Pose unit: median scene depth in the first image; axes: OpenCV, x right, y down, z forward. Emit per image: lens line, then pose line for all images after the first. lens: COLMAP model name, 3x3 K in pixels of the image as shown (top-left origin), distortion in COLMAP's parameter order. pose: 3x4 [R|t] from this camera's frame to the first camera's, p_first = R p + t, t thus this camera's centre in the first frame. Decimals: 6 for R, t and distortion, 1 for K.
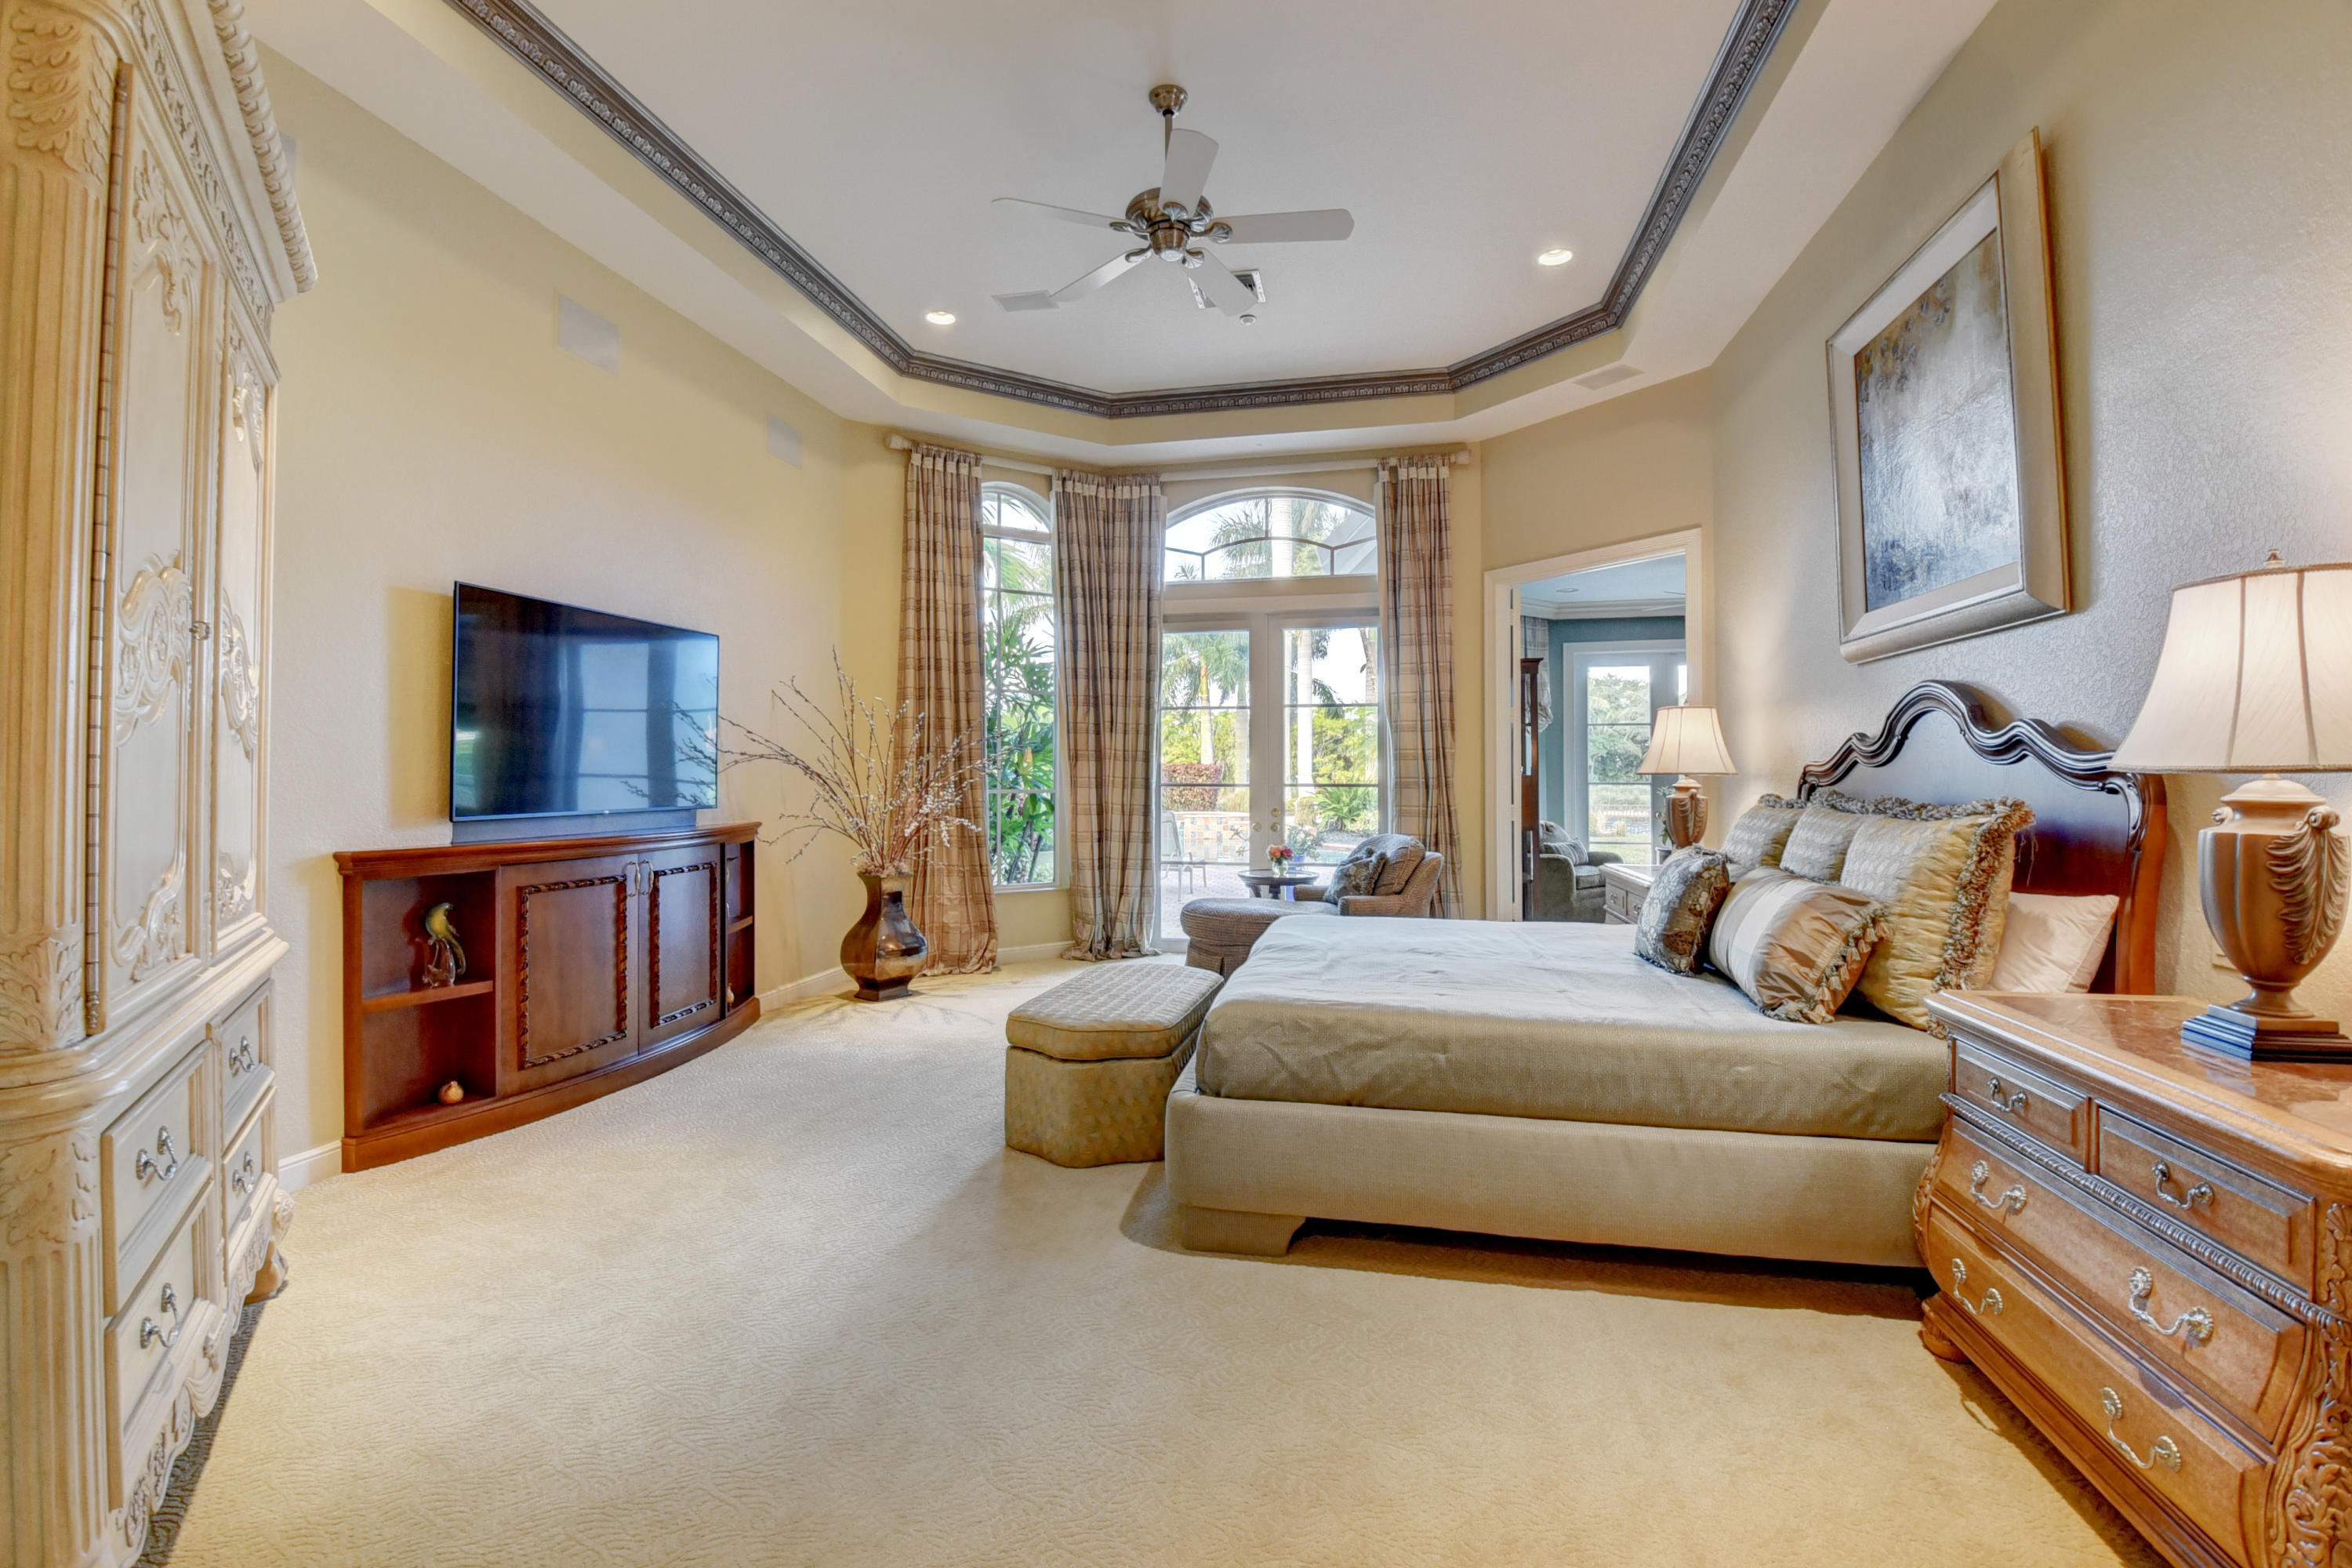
lens RADIAL K [[1027.7, 0, 1175.2], [0, 1027.7, 768.7], [0, 0, 1]] dist [0.035125, -0.046657]
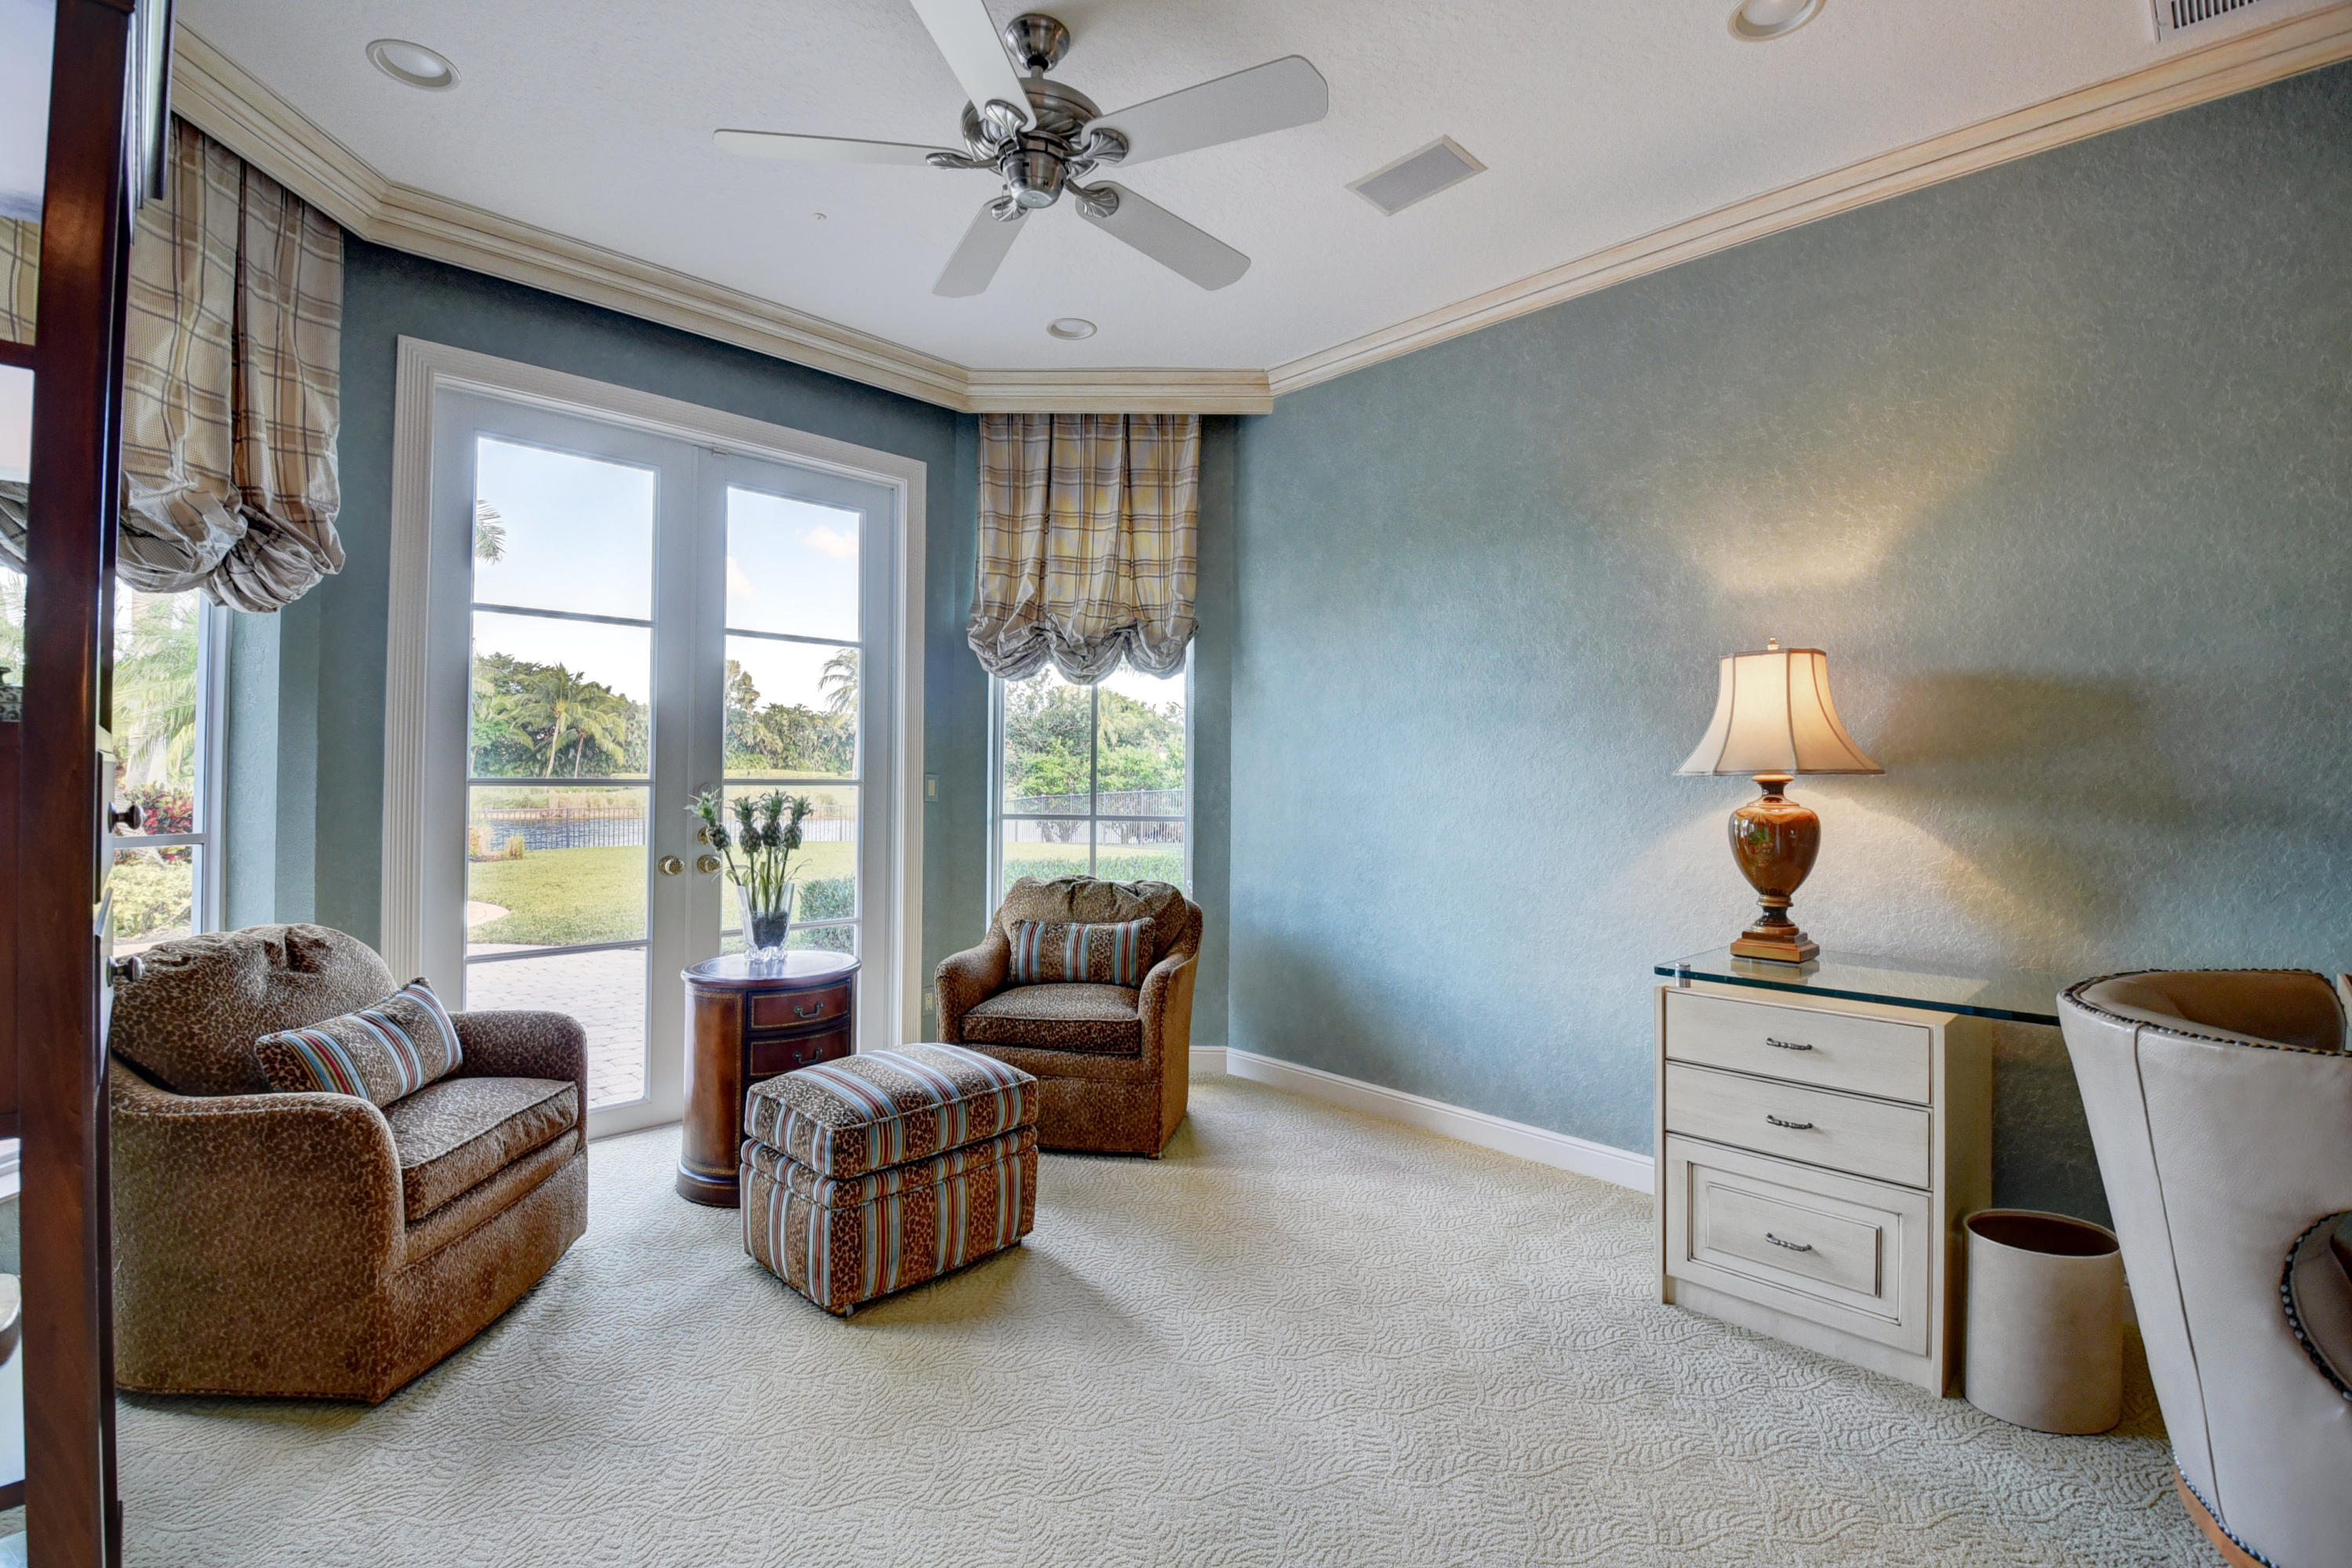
lens RADIAL K [[1027.7, 0, 1175.2], [0, 1027.7, 768.7], [0, 0, 1]] dist [0.035125, -0.046657]
pose [[0.555005, 0.017053, 0.831672, 0.110871], [-0.017727, 0.999805, -0.008670, 0.005591], [-0.831658, -0.009931, 0.555199, 0.278034]]
